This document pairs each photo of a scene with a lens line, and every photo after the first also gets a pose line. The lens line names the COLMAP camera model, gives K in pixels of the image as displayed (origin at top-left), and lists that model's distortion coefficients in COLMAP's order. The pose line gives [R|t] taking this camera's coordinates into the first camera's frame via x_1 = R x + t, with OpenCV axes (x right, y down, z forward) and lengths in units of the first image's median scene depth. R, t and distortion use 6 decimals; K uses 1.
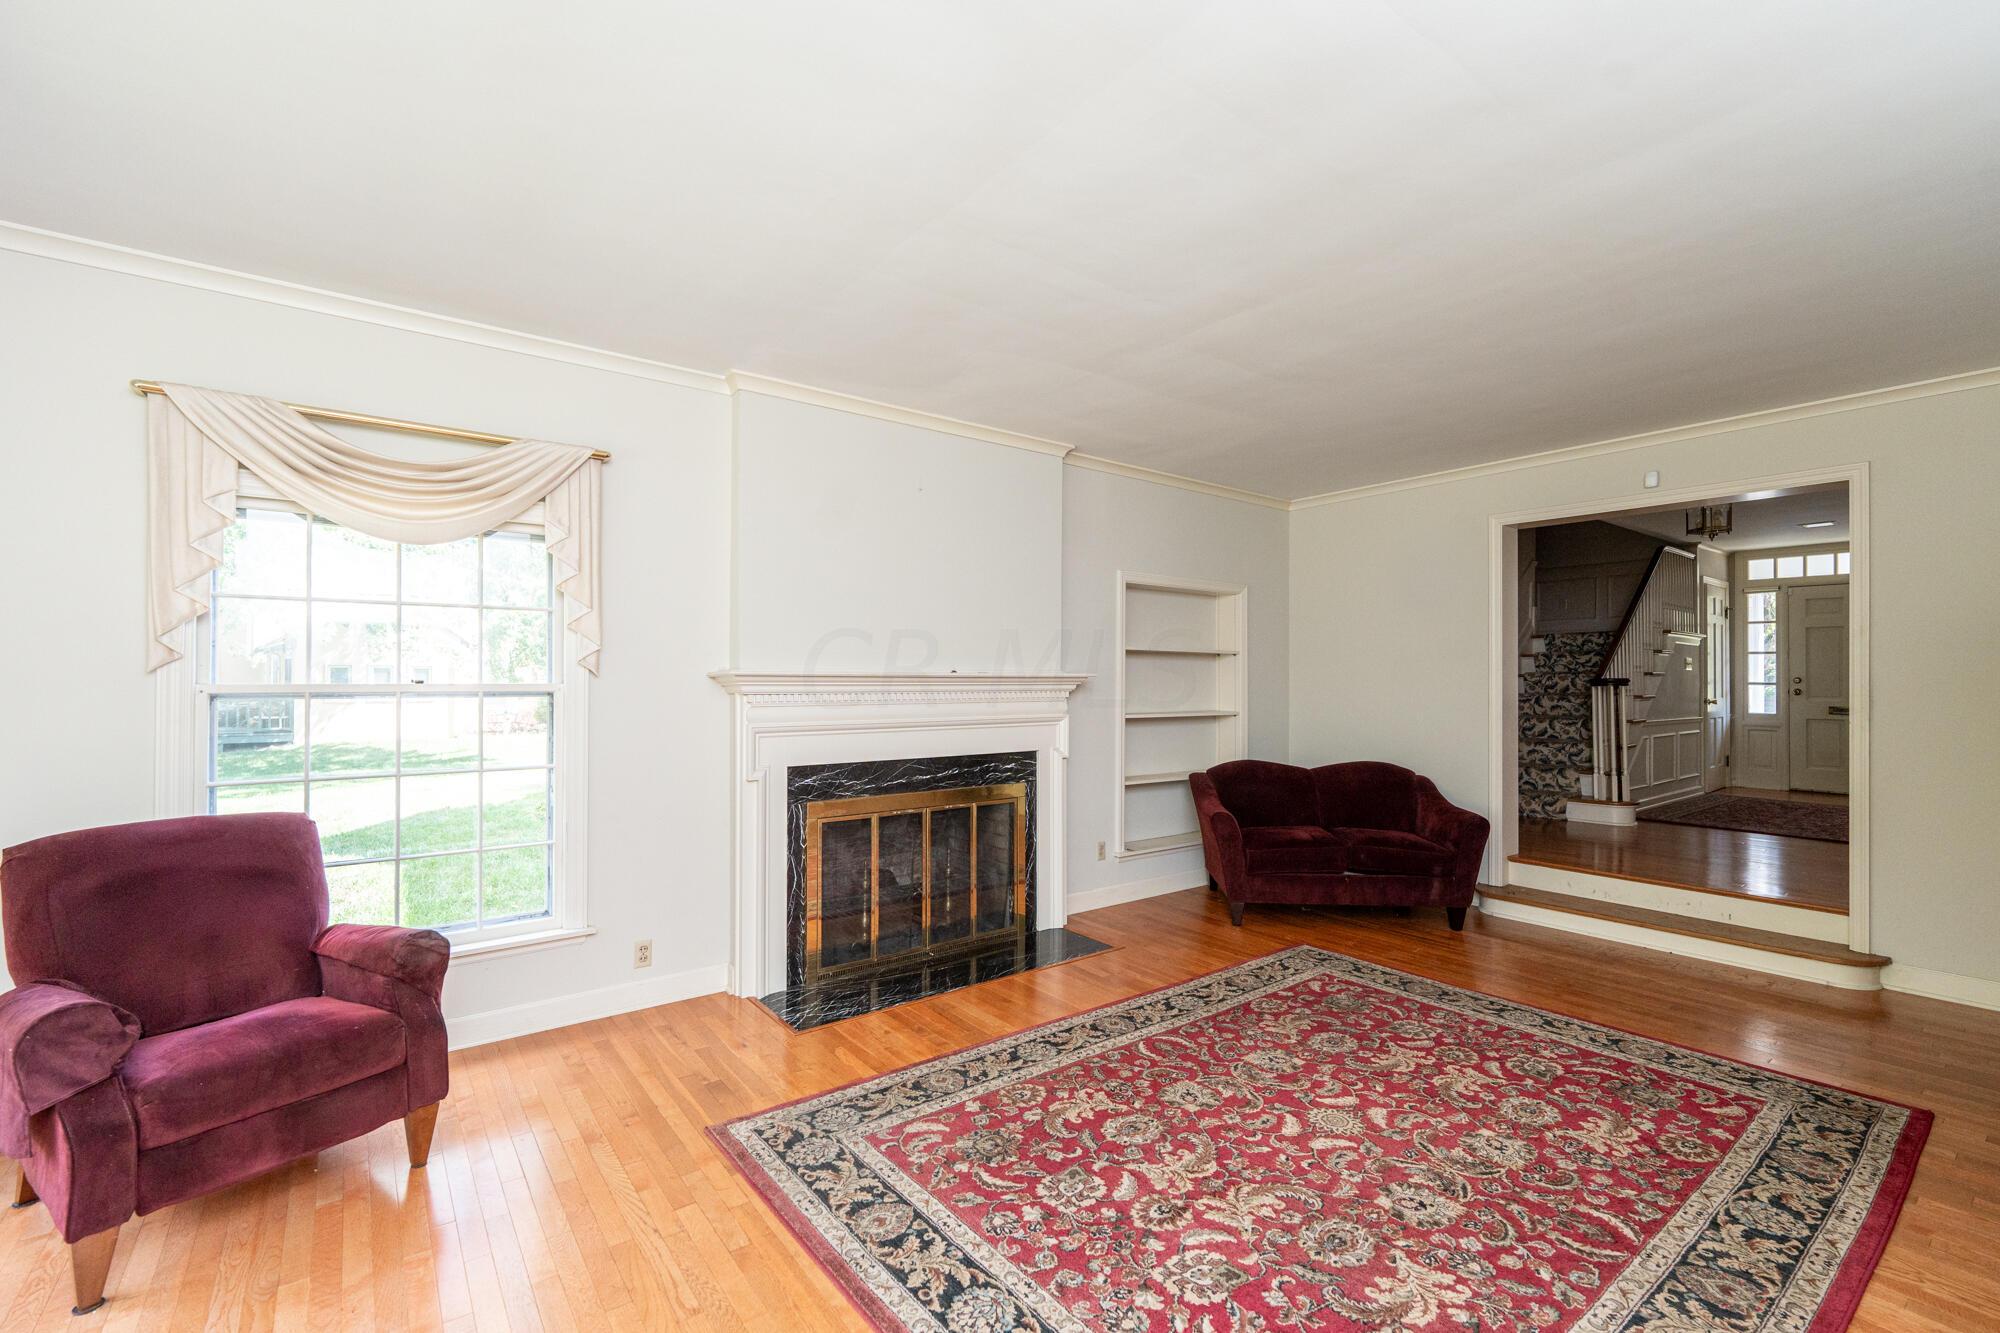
lens RADIAL K [[858.1, 0, 1000.0], [0, 858.1, 666.5], [0, 0, 1]] dist [0.000004, 0.000635]
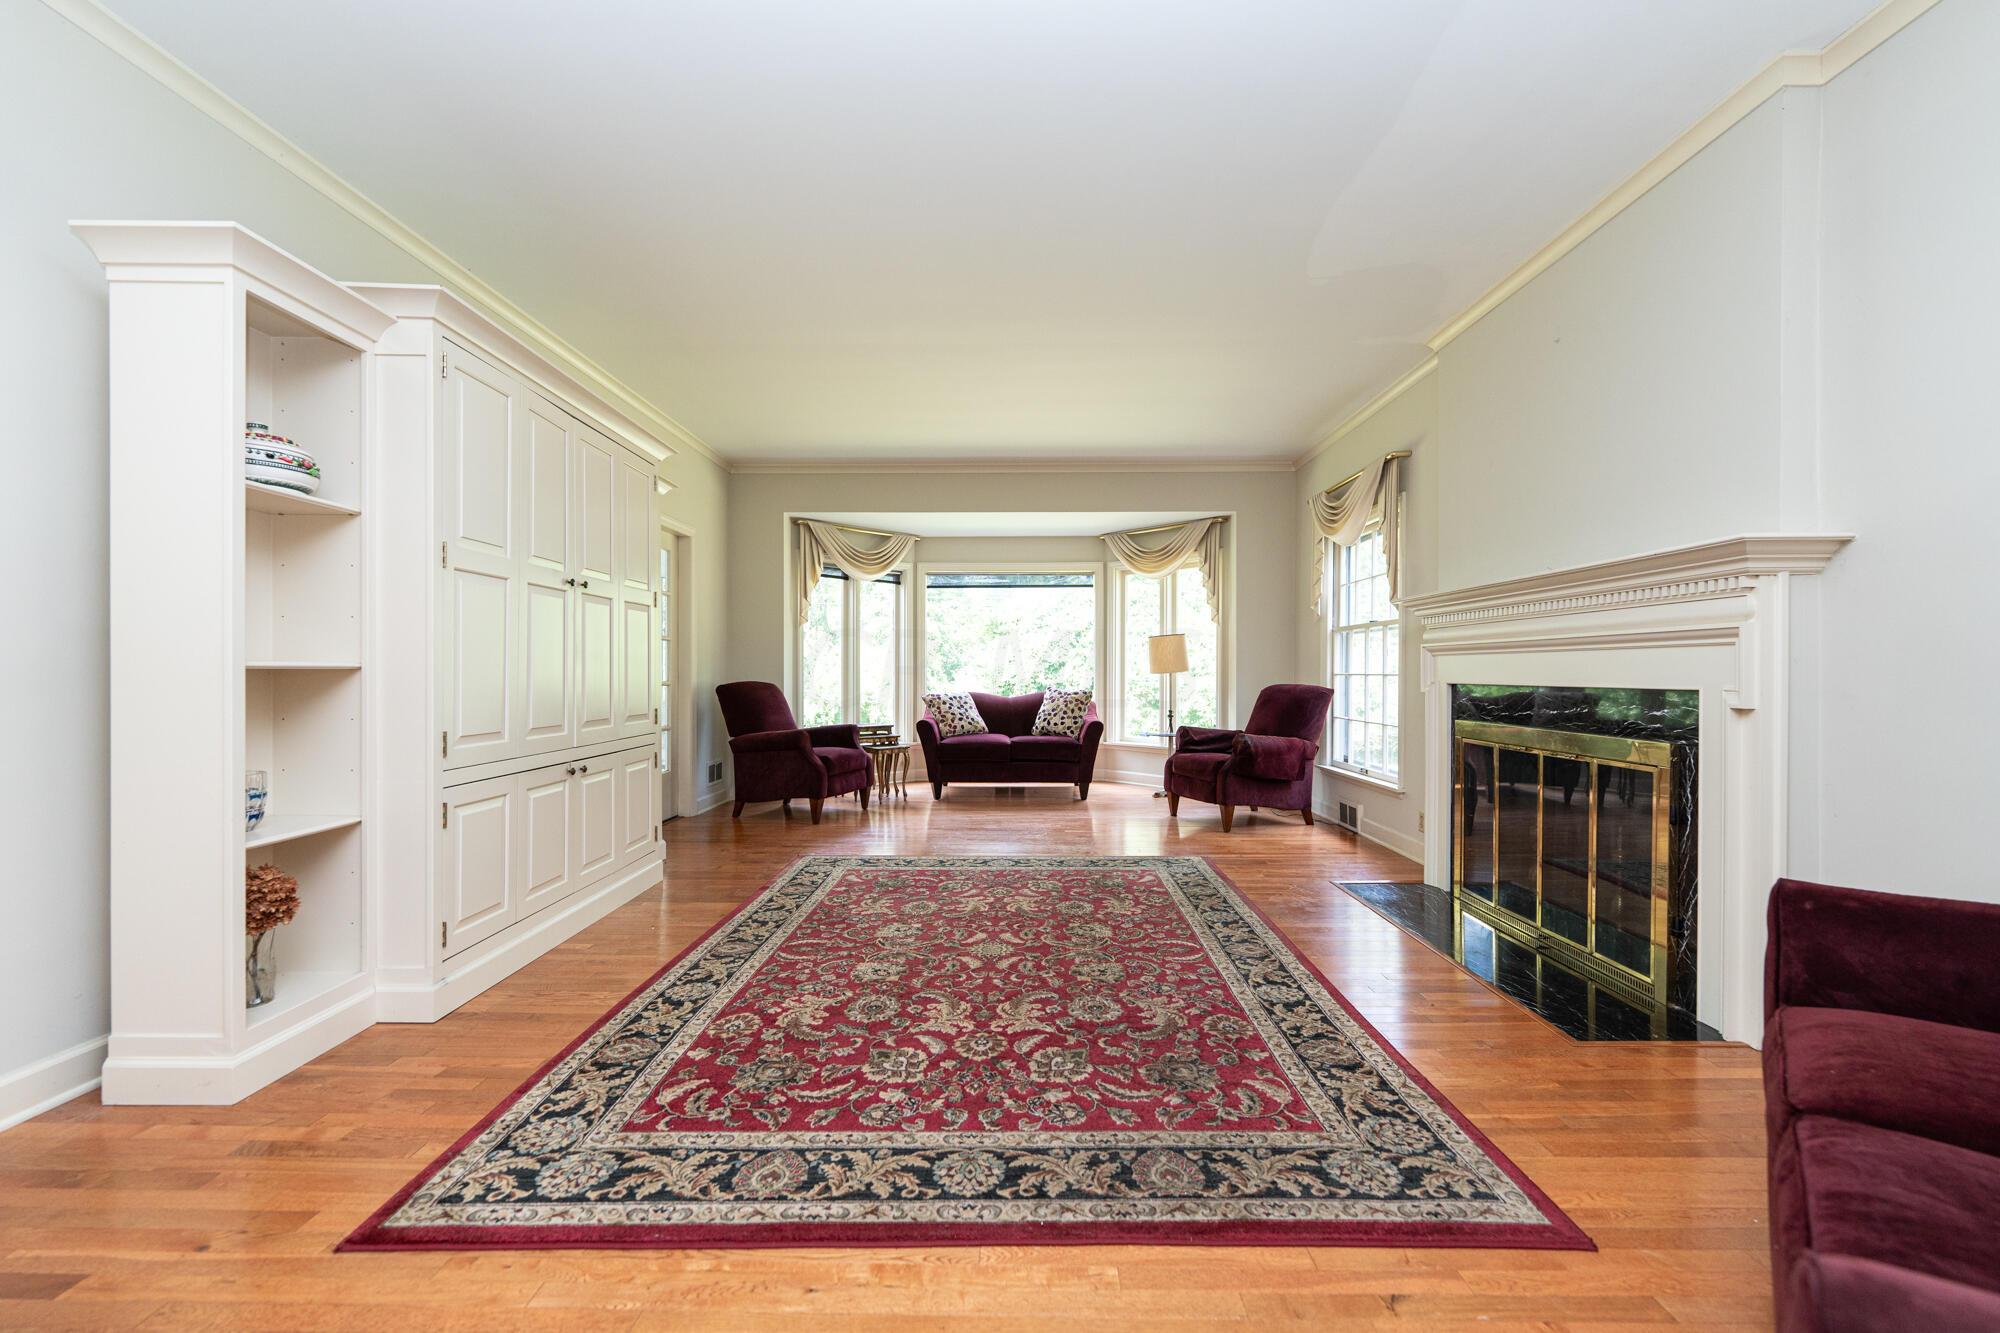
lens RADIAL K [[811.0, 0, 997.4], [0, 811.0, 676.2], [0, 0, 1]] dist [-0.000741, -0.000055]
pose [[-0.619386, -0.000039, -0.785087, 1.125703], [0.003848, 0.999988, -0.003085, 0.141128], [0.785077, -0.004932, -0.619378, 1.517734]]
